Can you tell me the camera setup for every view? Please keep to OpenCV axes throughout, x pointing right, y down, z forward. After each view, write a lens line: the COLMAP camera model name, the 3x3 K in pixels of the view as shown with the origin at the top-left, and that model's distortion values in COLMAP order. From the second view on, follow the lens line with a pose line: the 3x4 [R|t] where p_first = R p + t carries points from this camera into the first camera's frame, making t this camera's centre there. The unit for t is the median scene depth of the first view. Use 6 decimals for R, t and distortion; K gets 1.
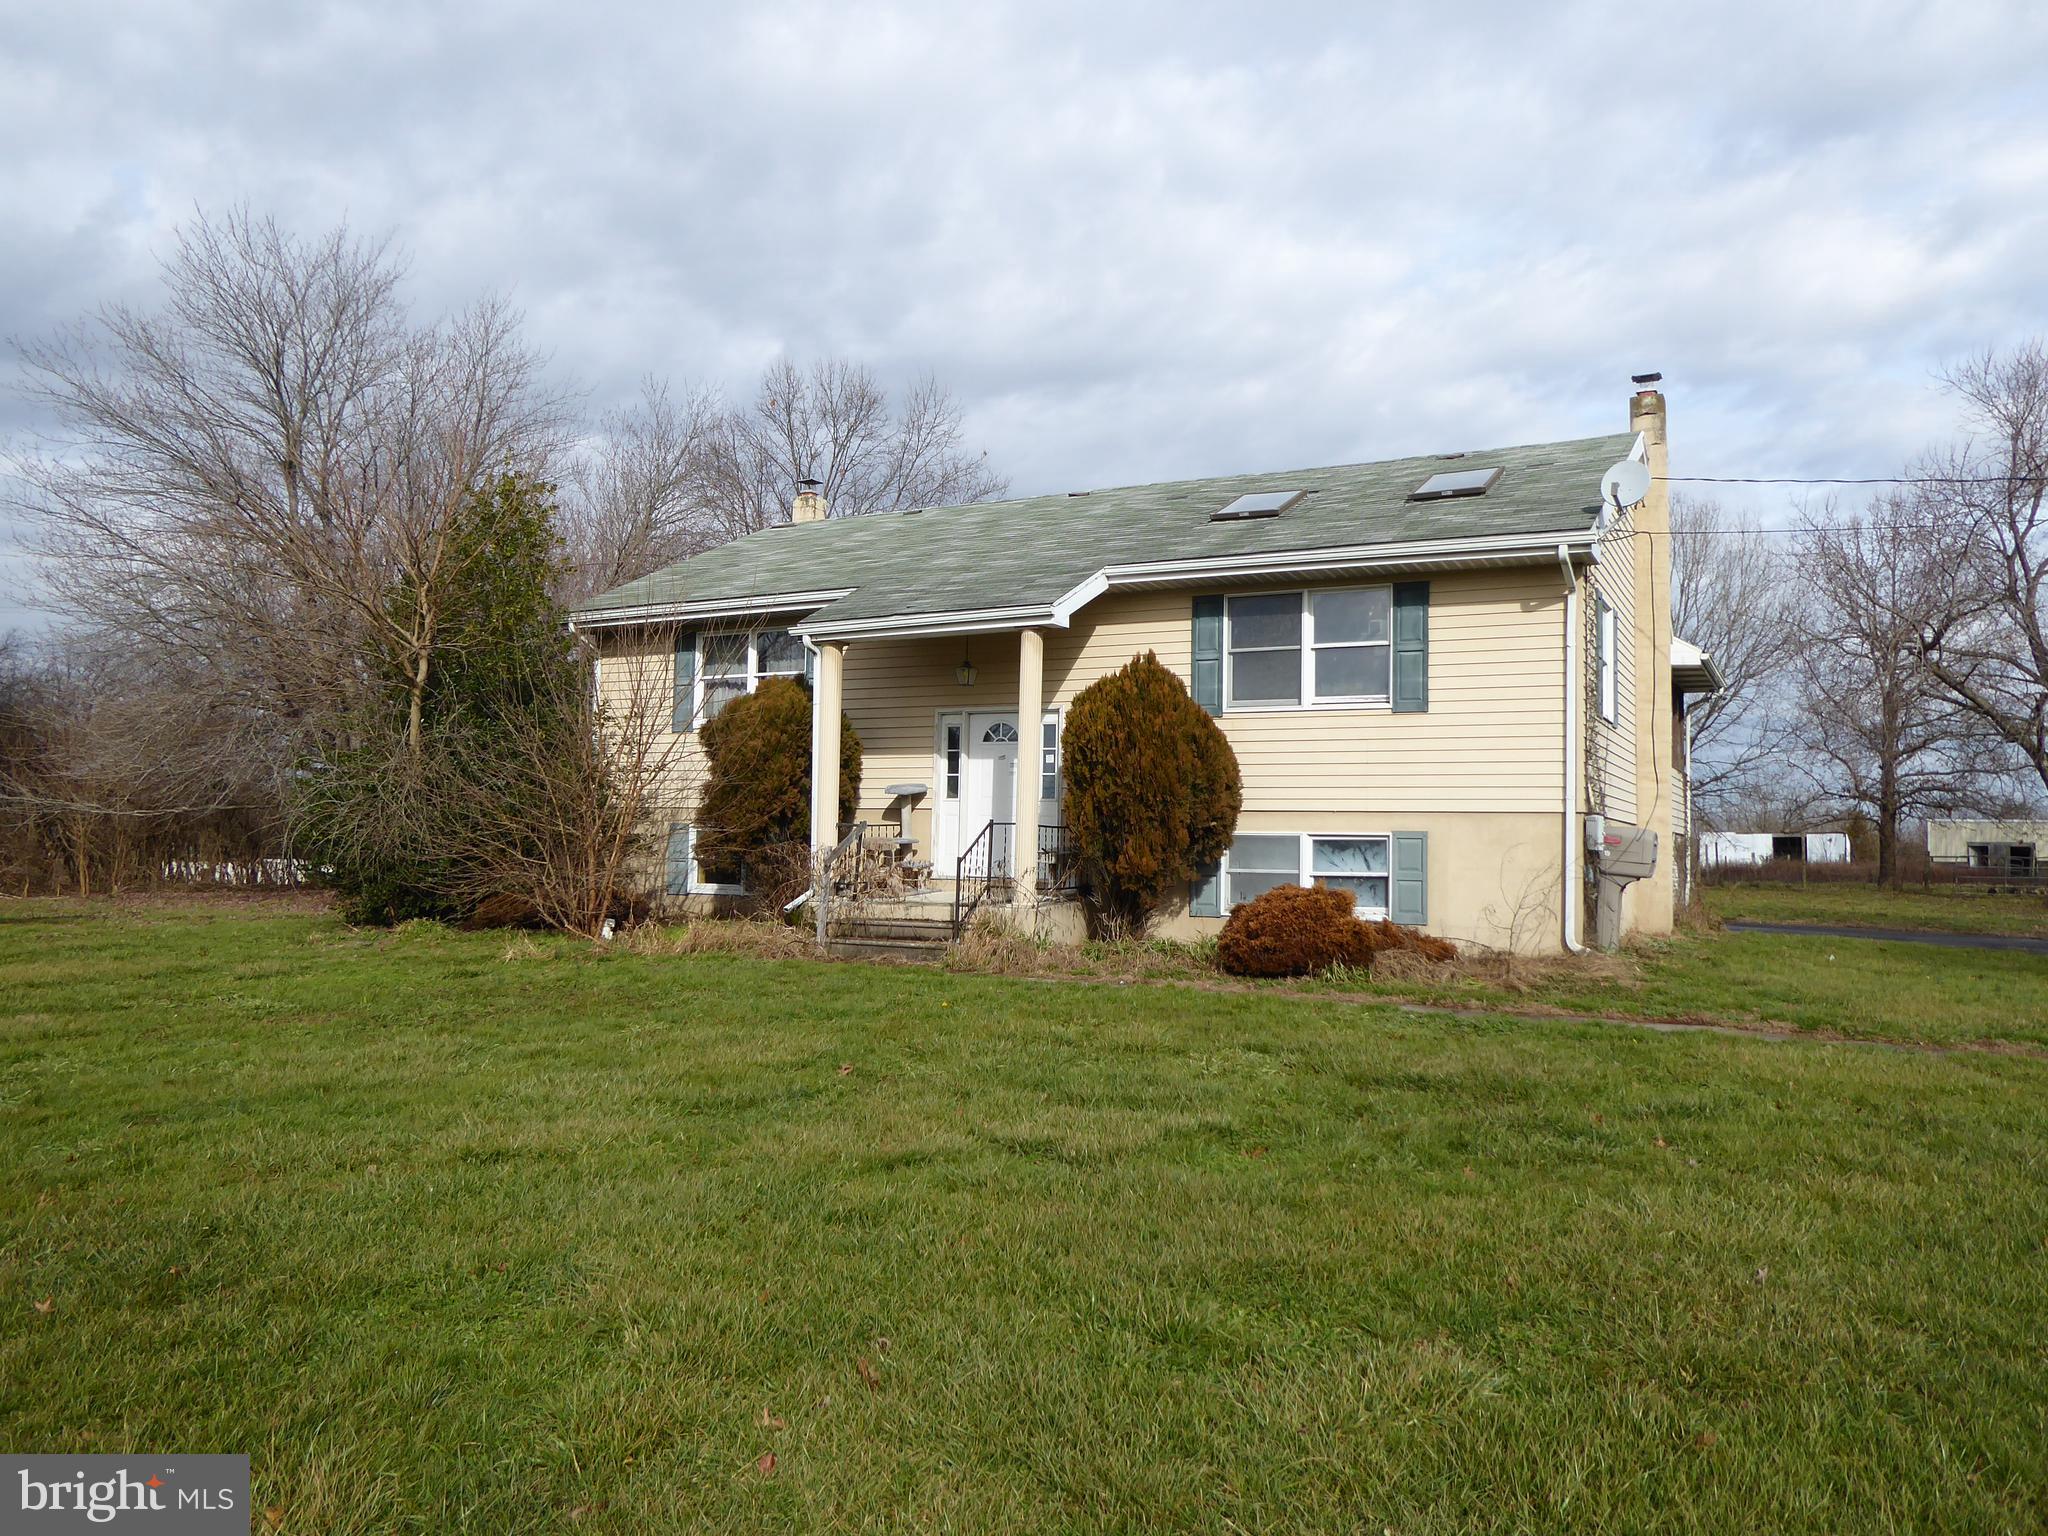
lens RADIAL K [[1455.3, 0, 1024.0], [0, 1455.3, 768.0], [0, 0, 1]] dist [-0.007163, -0.000194]
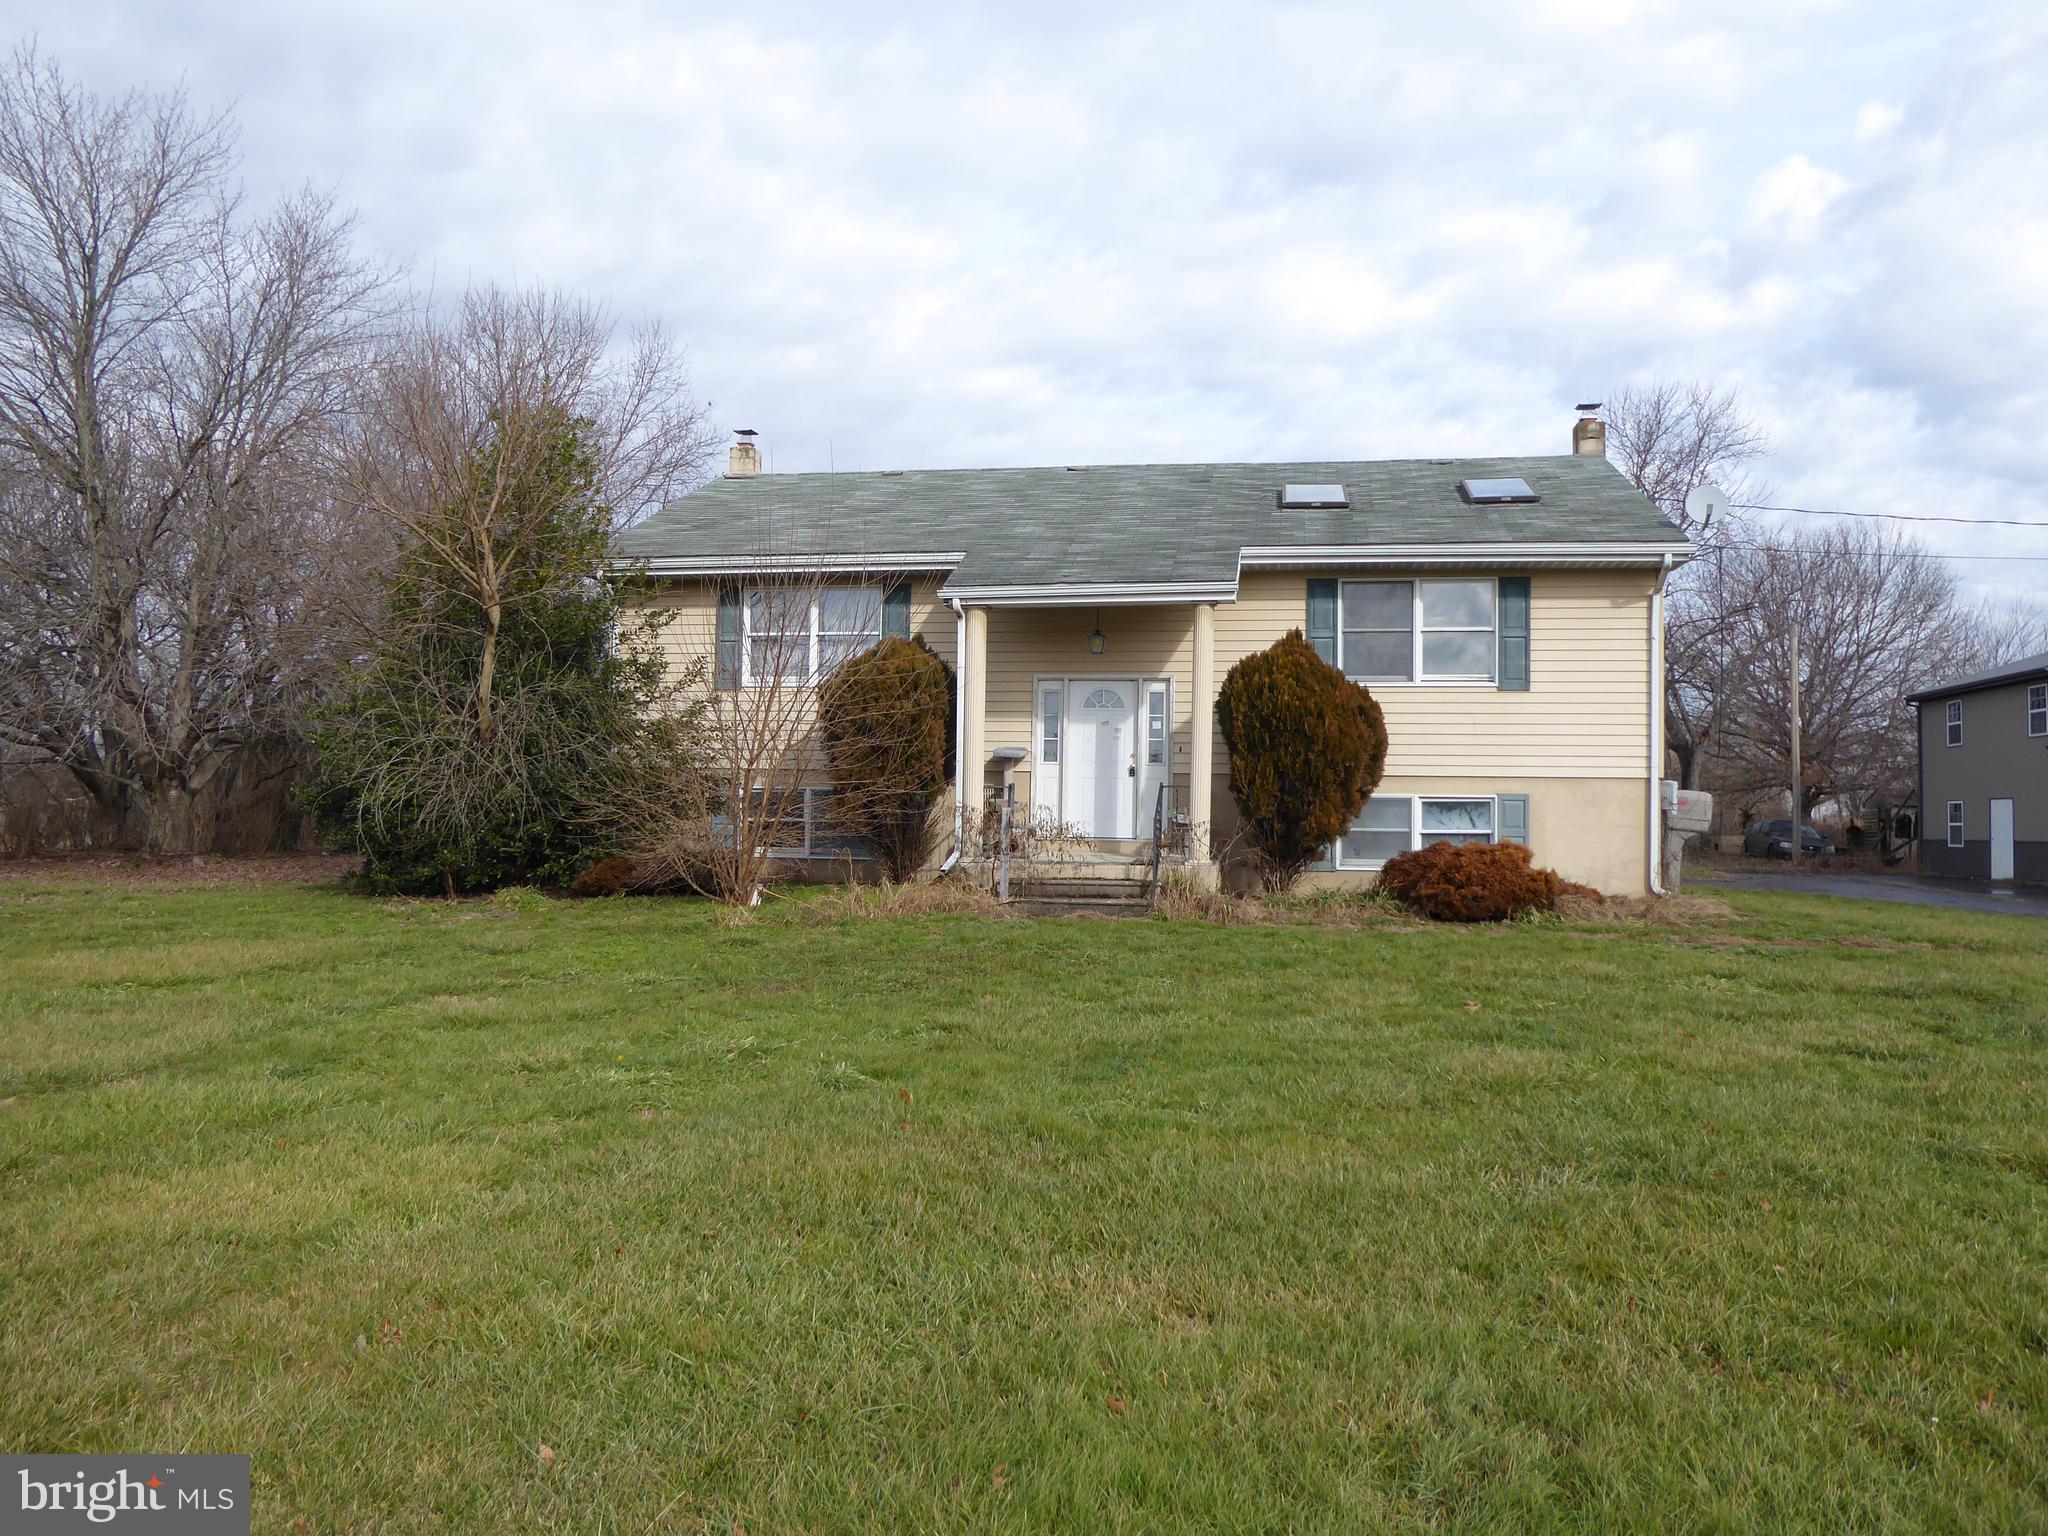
lens RADIAL K [[1455.3, 0, 1024.0], [0, 1455.3, 768.0], [0, 0, 1]] dist [-0.007163, -0.000194]
pose [[0.949279, 0.006762, 0.314364, -0.453749], [-0.014805, 0.999621, 0.023203, 0.001859], [-0.314088, -0.026680, 0.949019, 0.029403]]
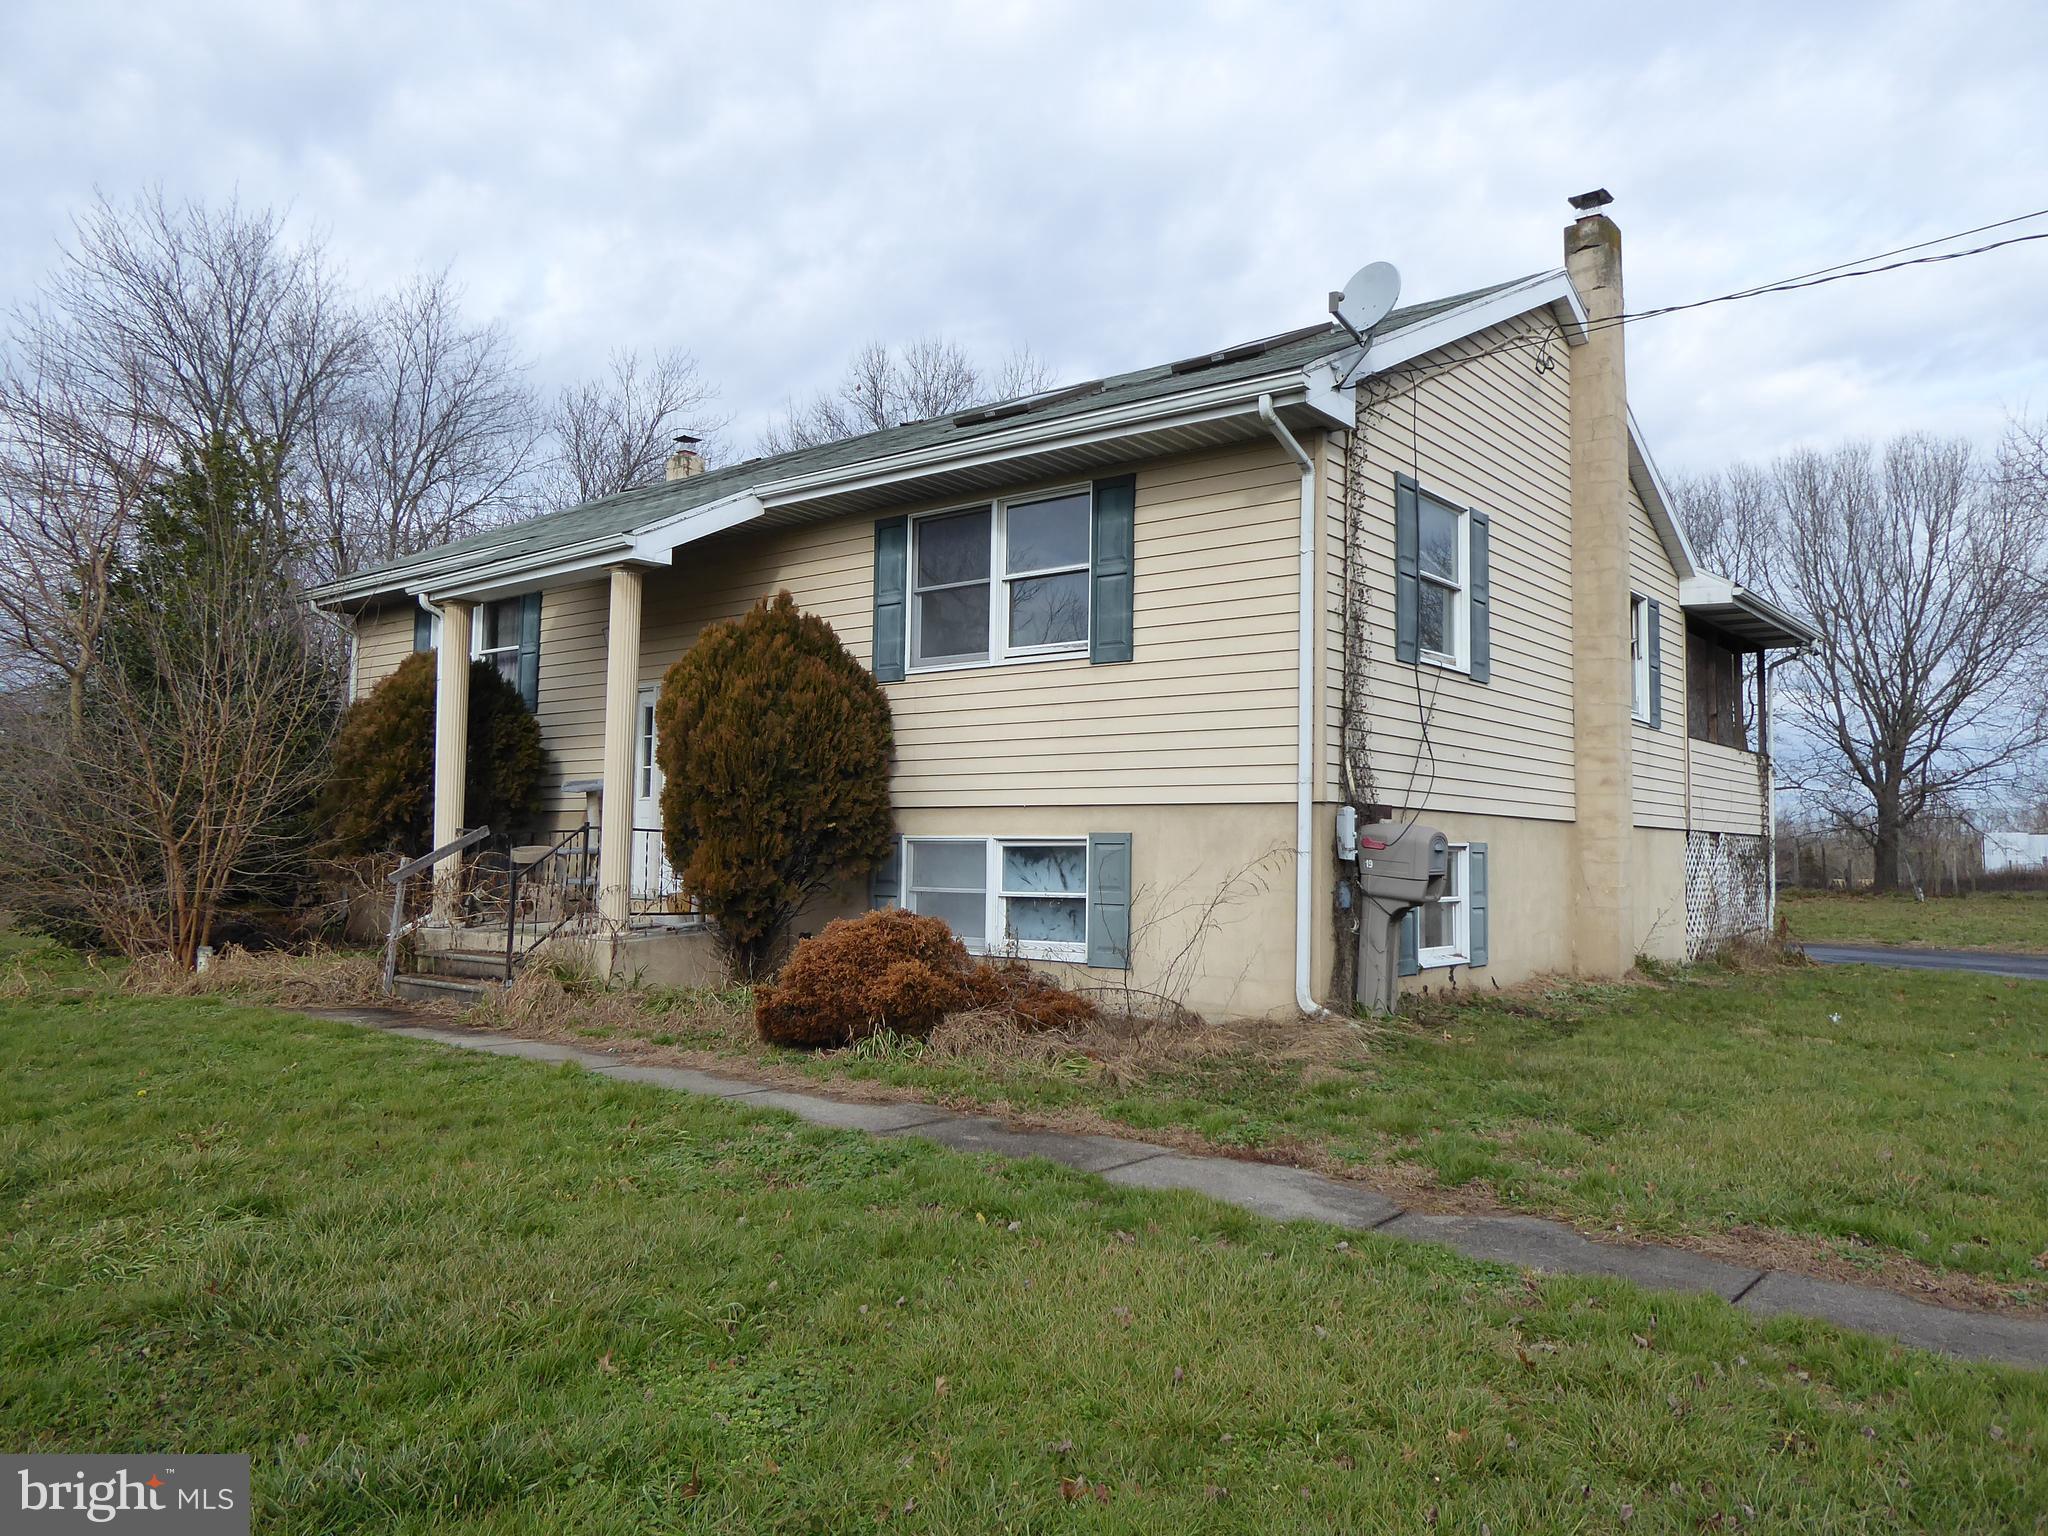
lens RADIAL K [[1455.3, 0, 1024.0], [0, 1455.3, 768.0], [0, 0, 1]] dist [-0.007163, -0.000194]
pose [[0.982453, -0.016175, -0.185807, 0.346454], [0.014886, 0.999855, -0.008326, 0.017049], [0.185915, 0.005414, 0.982551, 0.301422]]
